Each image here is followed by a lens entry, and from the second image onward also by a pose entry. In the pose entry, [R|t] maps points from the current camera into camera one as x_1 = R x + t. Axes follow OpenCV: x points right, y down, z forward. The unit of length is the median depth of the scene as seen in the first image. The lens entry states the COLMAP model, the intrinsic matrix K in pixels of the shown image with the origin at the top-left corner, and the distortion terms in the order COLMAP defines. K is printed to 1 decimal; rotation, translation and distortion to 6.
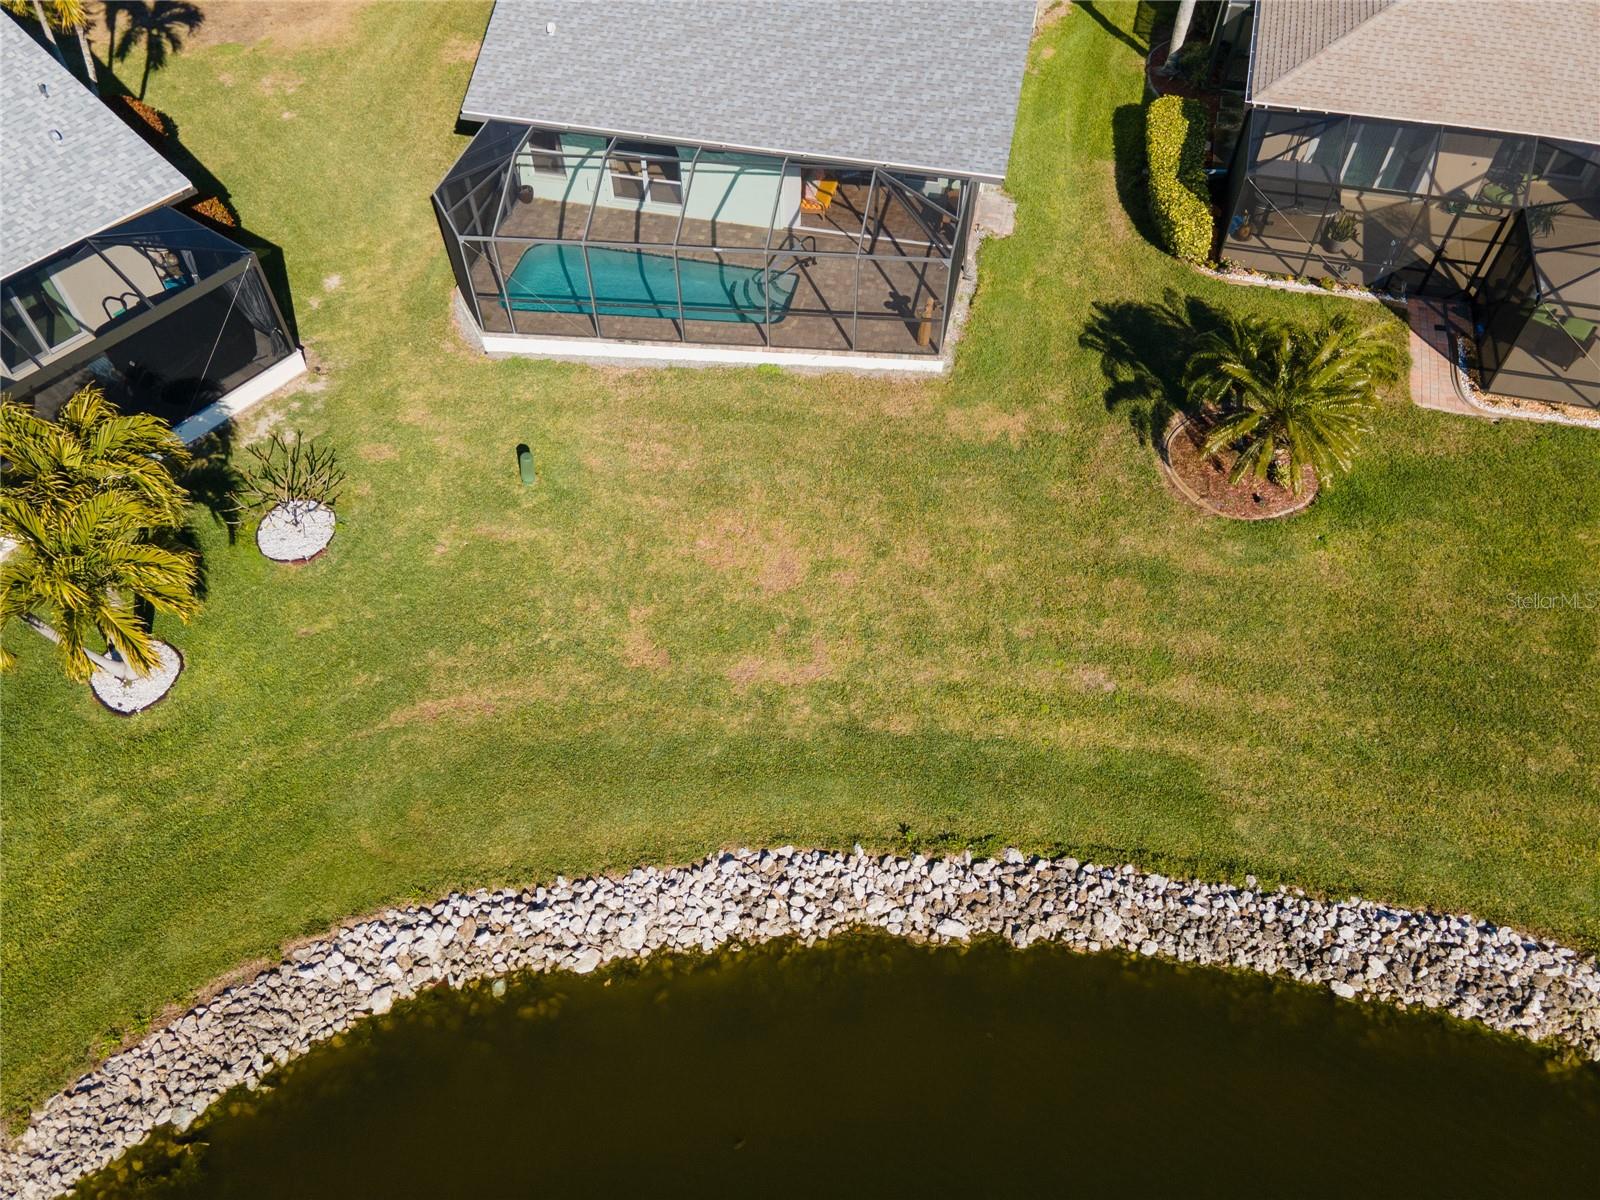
lens RADIAL K [[1170.8, 0, 804.6], [0, 1170.8, 603.4], [0, 0, 1]] dist [0.011900, 0.062777]
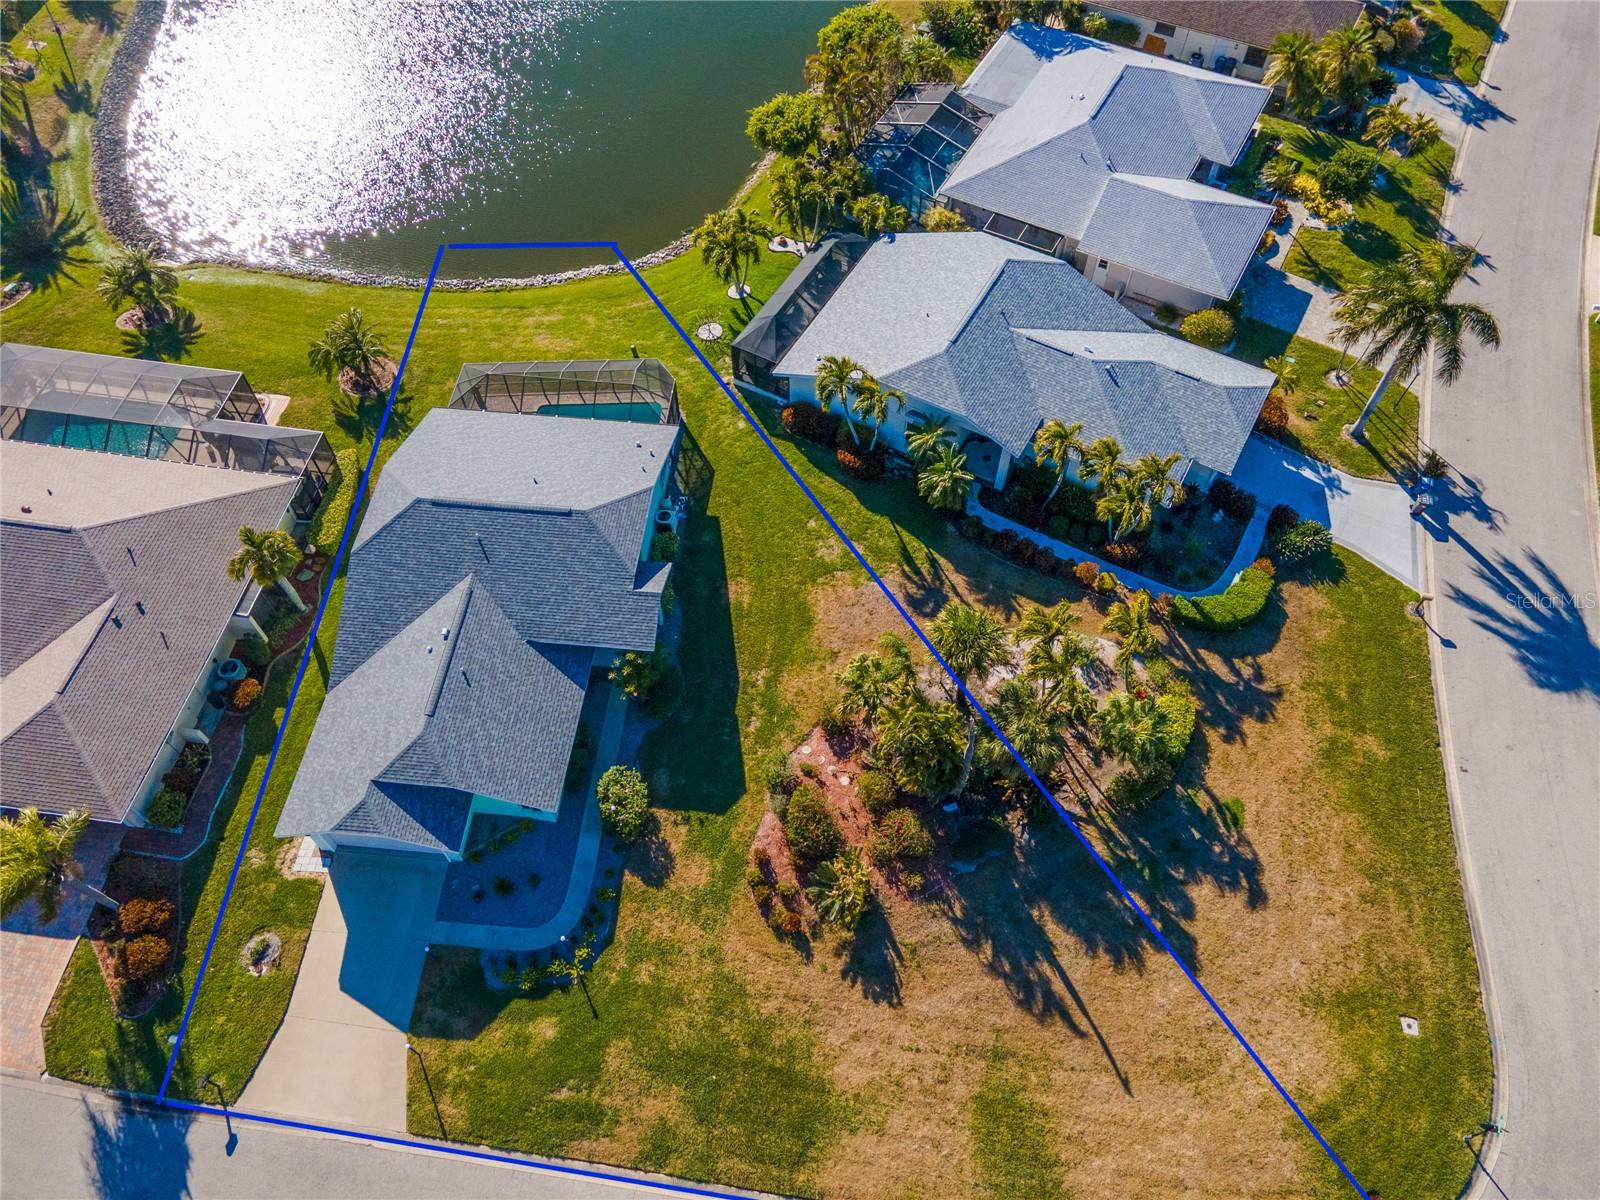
lens RADIAL K [[1177.4, 0, 807.5], [0, 1177.4, 599.6], [0, 0, 1]] dist [0.044612, 0.013646]
pose [[-0.992864, 0.097903, -0.068094, -0.431050], [-0.092639, -0.273611, 0.957369, -3.247899], [0.075098, 0.956845, 0.280728, 0.883521]]
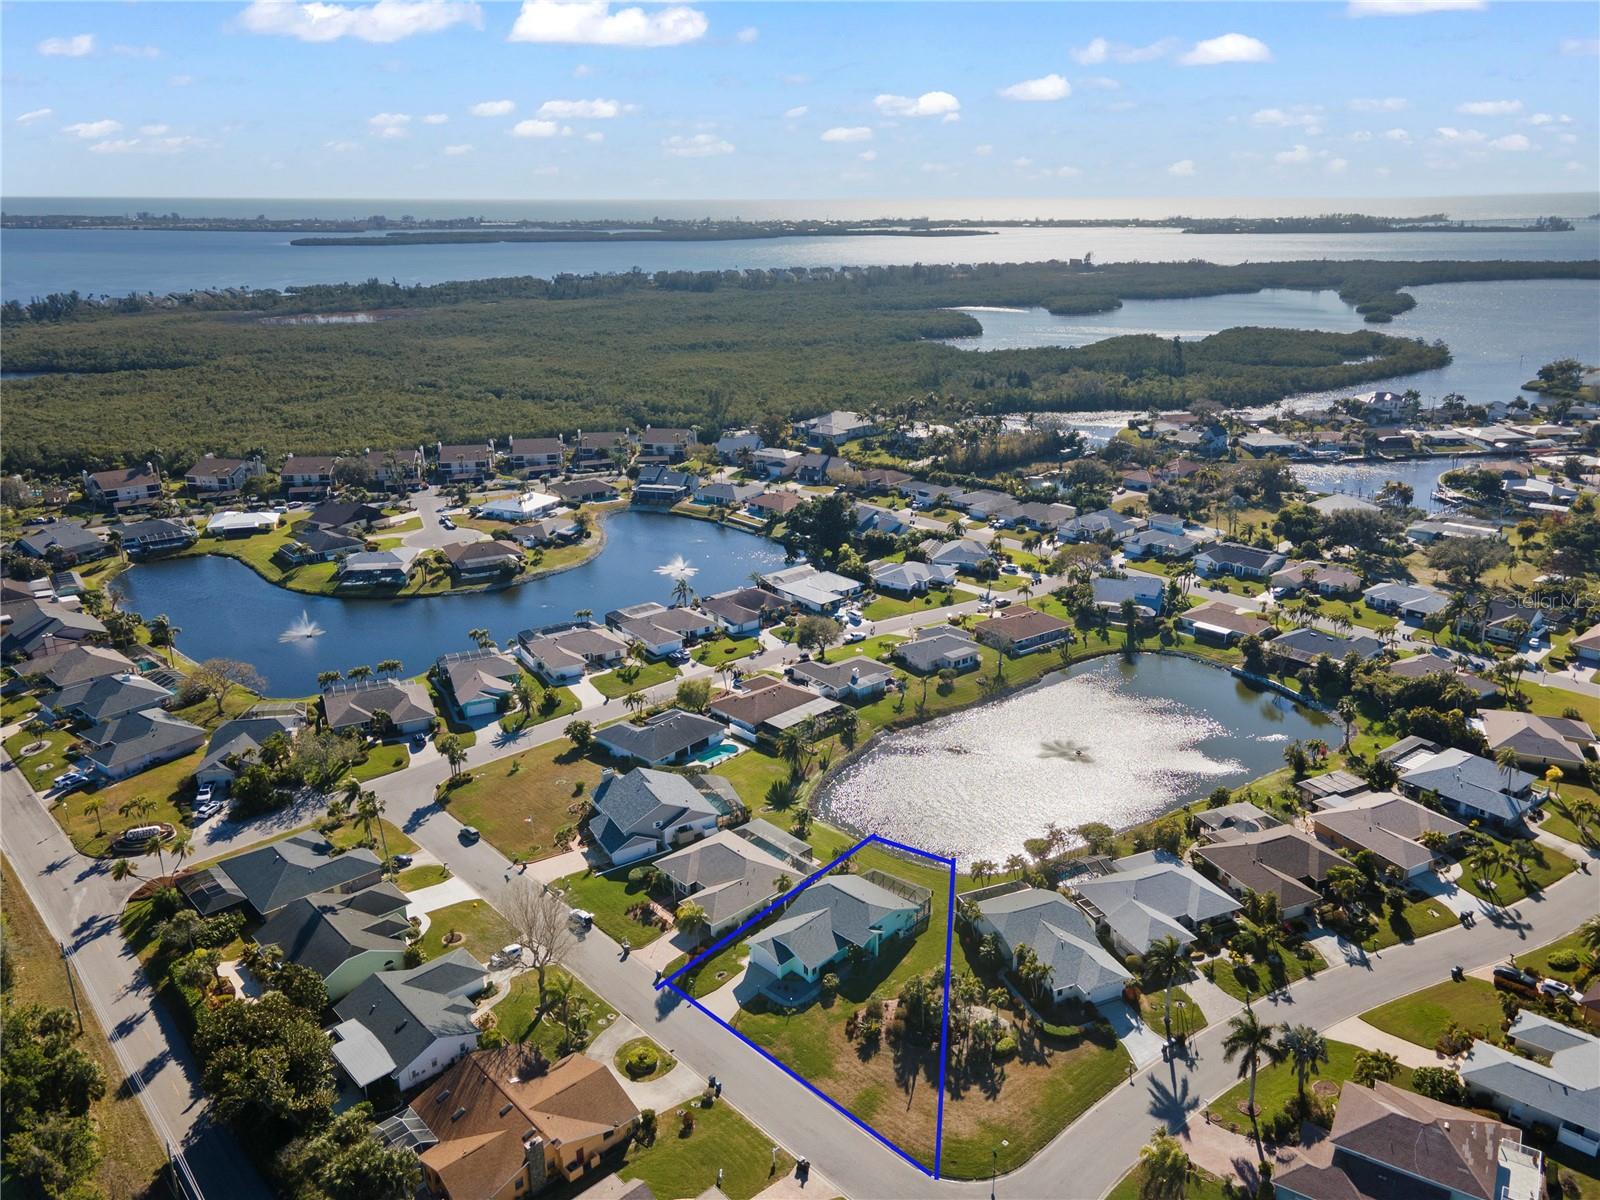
lens RADIAL K [[1177.4, 0, 807.5], [0, 1177.4, 599.6], [0, 0, 1]] dist [0.044612, 0.013646]
pose [[-0.854876, -0.168210, 0.490808, -3.165828], [0.401134, 0.385685, 0.830866, -7.962073], [-0.329058, 0.907167, -0.262238, 1.681248]]
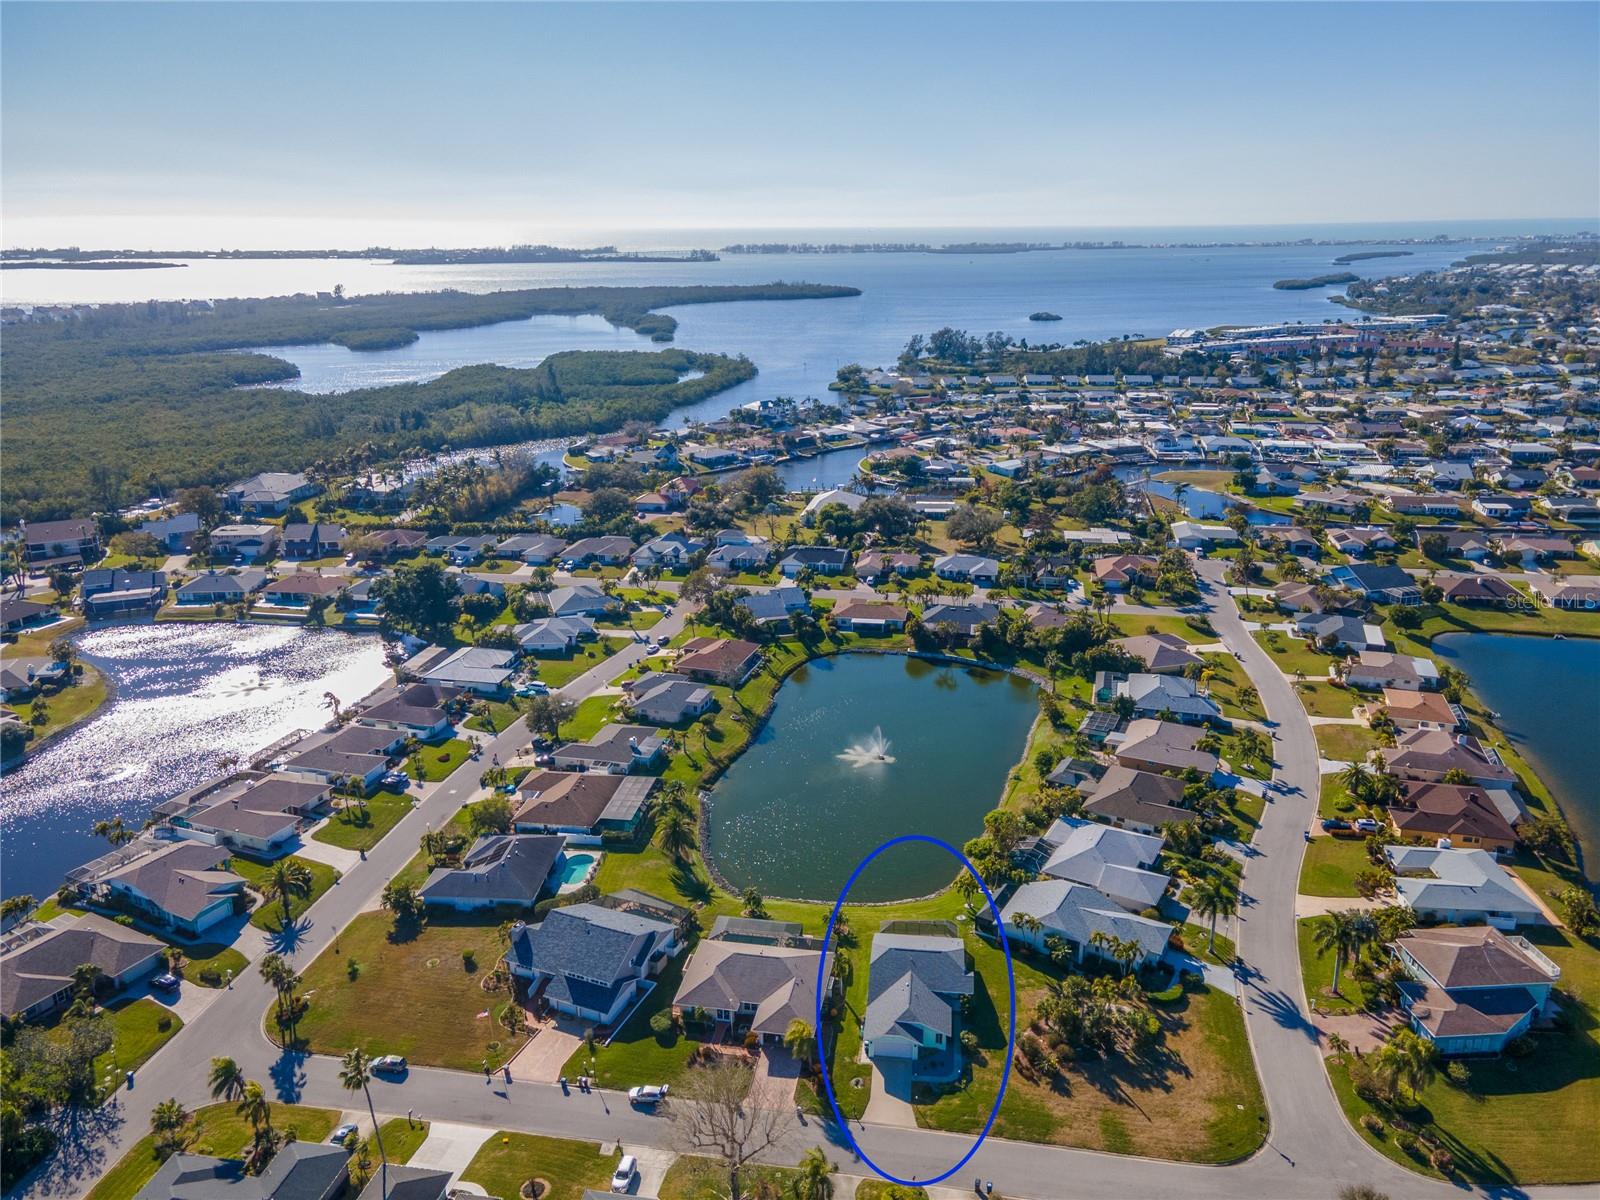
lens RADIAL K [[1170.8, 0, 804.6], [0, 1170.8, 603.4], [0, 0, 1]] dist [0.011900, 0.062777]
pose [[-0.995532, 0.032812, -0.088545, 1.258452], [-0.070454, 0.366236, 0.927851, -8.271901], [0.062873, 0.929943, -0.362288, 1.911505]]
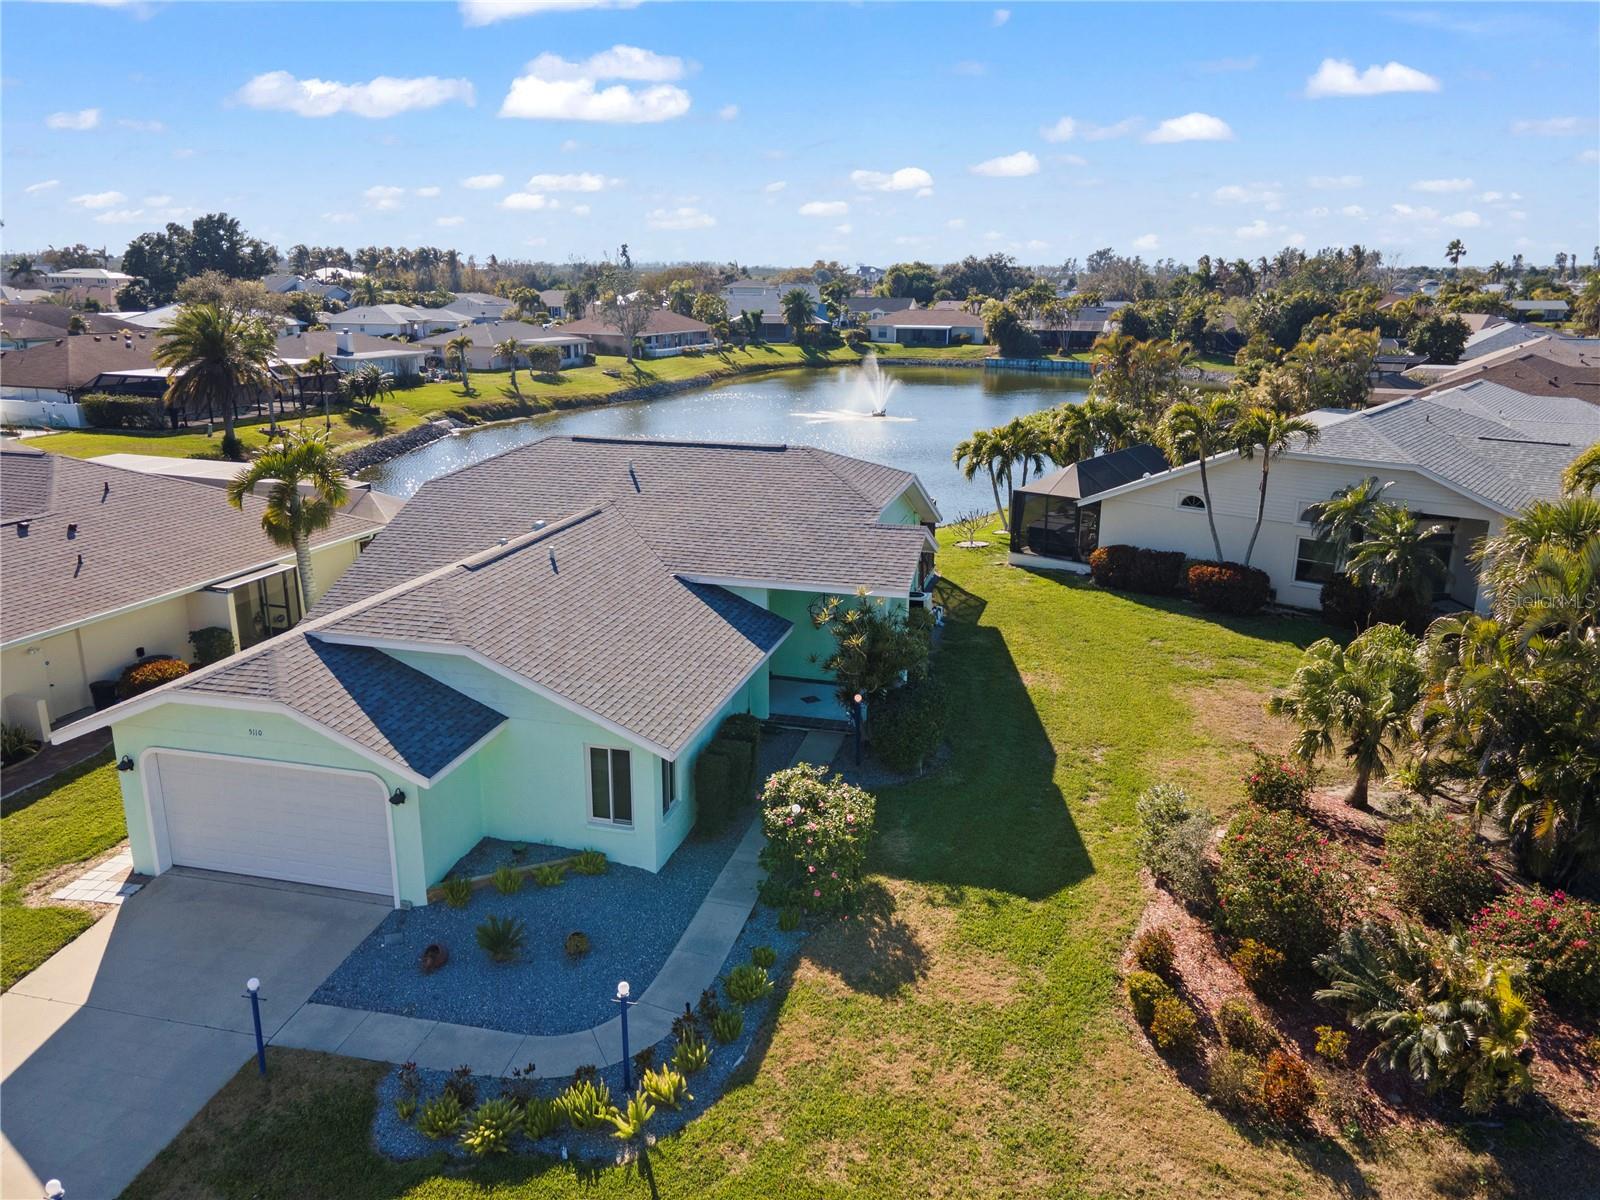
lens RADIAL K [[1170.8, 0, 804.6], [0, 1170.8, 603.4], [0, 0, 1]] dist [0.011900, 0.062777]
pose [[-0.999106, -0.019410, 0.037564, -0.218922], [0.026750, 0.397851, 0.917060, -2.119021], [-0.032745, 0.917245, -0.396976, 2.084473]]
